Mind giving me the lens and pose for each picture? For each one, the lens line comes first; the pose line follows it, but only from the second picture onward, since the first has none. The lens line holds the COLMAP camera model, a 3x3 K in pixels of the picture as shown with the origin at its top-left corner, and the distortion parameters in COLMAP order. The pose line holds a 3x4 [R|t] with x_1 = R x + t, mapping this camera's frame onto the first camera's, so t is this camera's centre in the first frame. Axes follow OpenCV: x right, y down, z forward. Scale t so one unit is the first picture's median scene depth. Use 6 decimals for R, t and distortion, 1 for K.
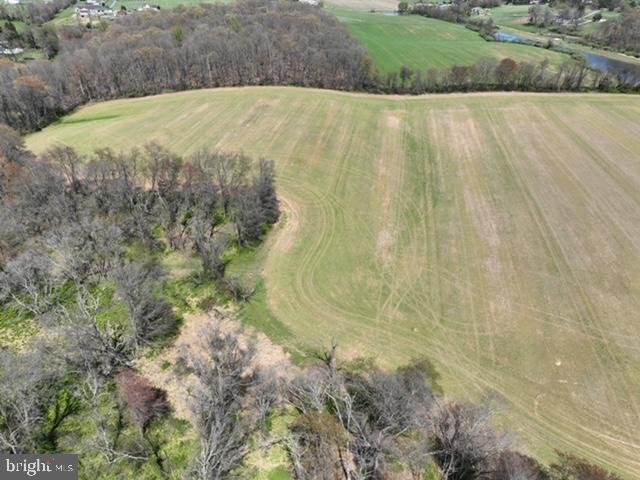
lens RADIAL K [[449.8, 0, 319.8], [0, 449.8, 237.9], [0, 0, 1]] dist [-0.004612, 0.023956]
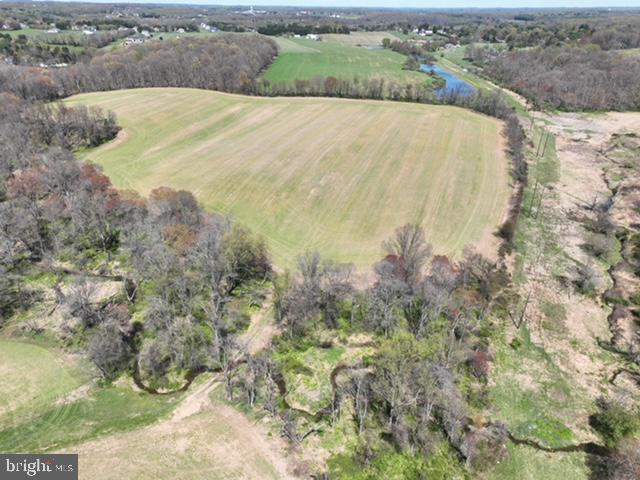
lens RADIAL K [[449.8, 0, 321.0], [0, 449.8, 236.5], [0, 0, 1]] dist [-0.004612, 0.023956]
pose [[0.986385, 0.083521, -0.141663, 0.651077], [-0.091946, 0.994299, -0.053997, 0.235803], [0.136346, 0.066287, 0.988441, -0.496013]]
